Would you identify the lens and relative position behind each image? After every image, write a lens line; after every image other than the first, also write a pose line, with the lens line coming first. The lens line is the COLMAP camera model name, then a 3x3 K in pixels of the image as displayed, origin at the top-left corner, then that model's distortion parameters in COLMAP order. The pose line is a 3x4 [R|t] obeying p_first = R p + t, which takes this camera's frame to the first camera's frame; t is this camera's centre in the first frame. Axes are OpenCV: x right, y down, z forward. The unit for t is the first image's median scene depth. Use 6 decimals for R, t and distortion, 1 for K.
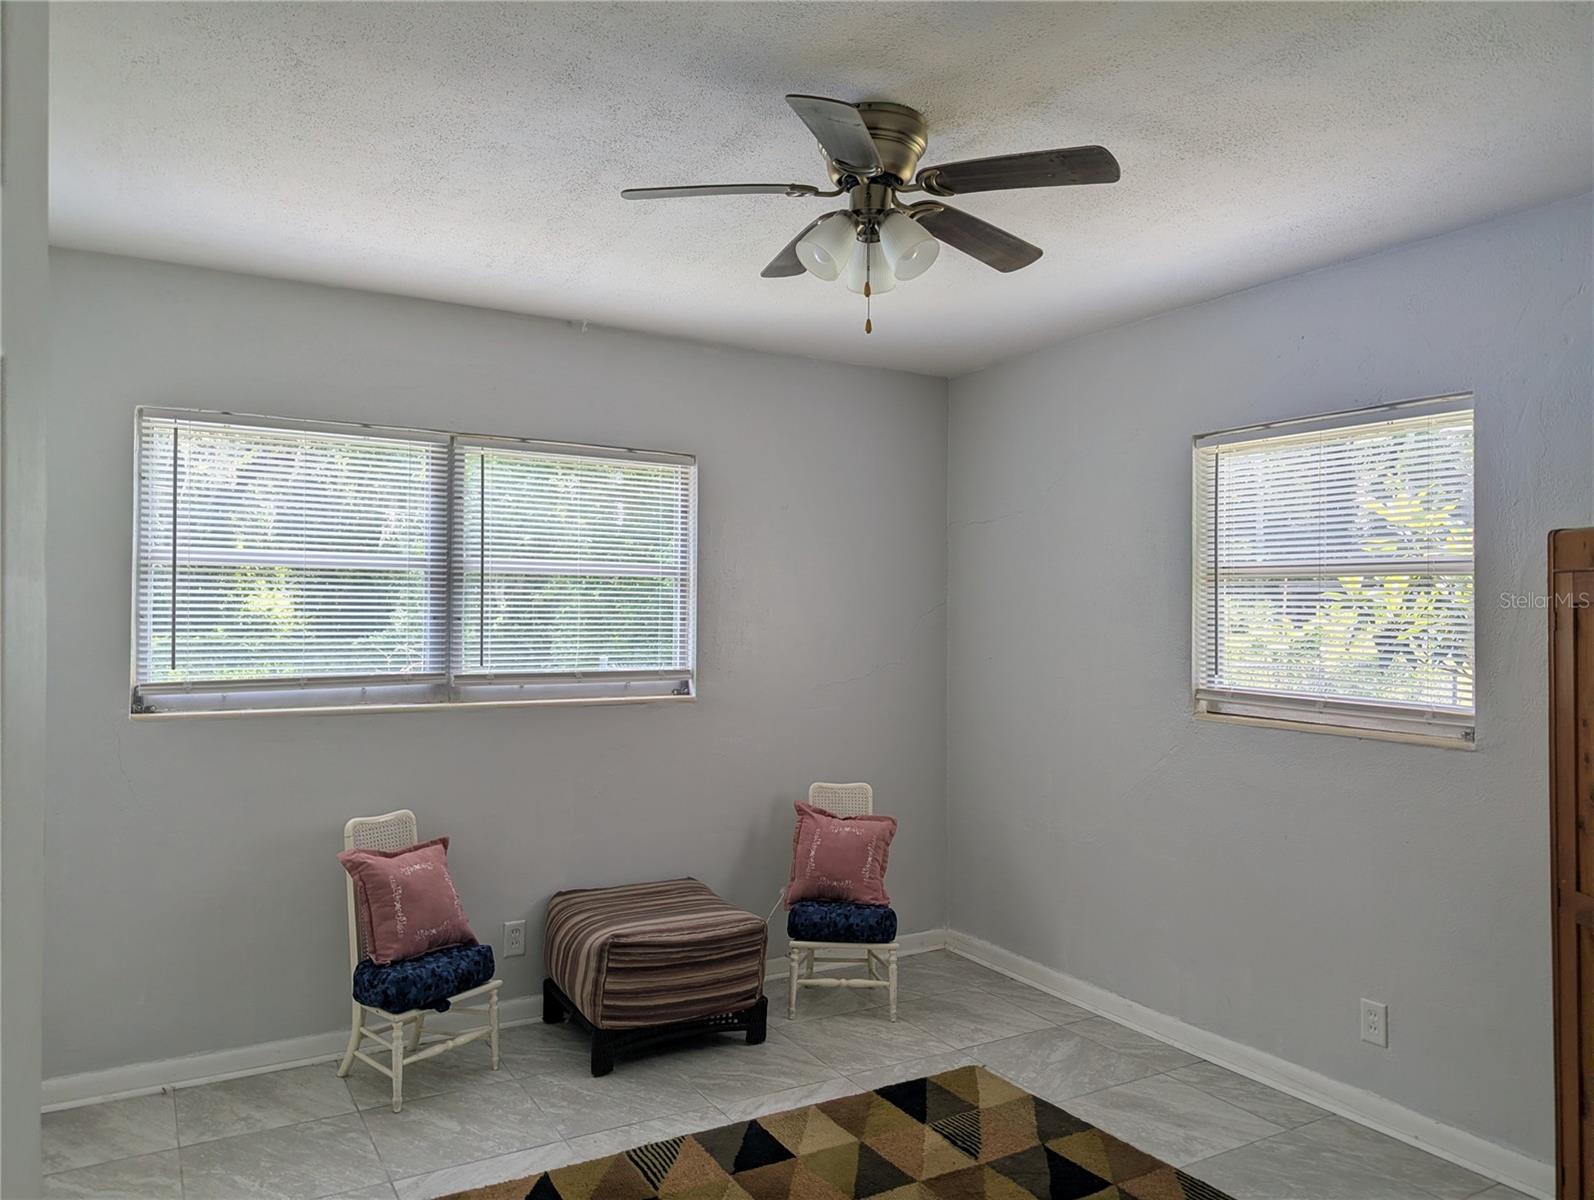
lens RADIAL K [[1116.7, 0, 797.0], [0, 1116.7, 600.0], [0, 0, 1]] dist [0.066382, -0.056408]
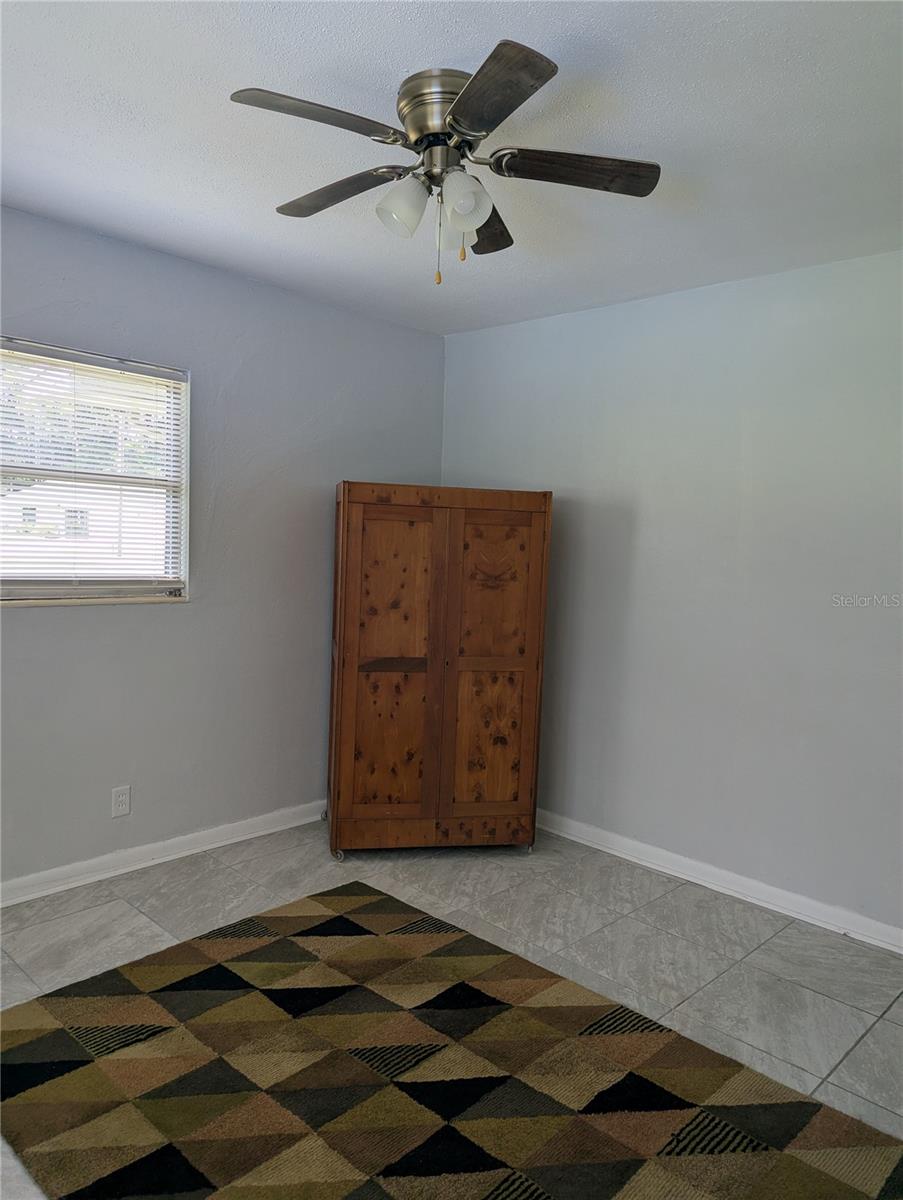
lens RADIAL K [[840.7, 0, 451.5], [0, 840.7, 600.0], [0, 0, 1]] dist [0.066382, -0.056408]
pose [[-0.271843, -0.100623, 0.957067, -0.629437], [-0.059333, 0.994379, 0.087693, 0.003051], [-0.960511, -0.032947, -0.276285, 0.954089]]
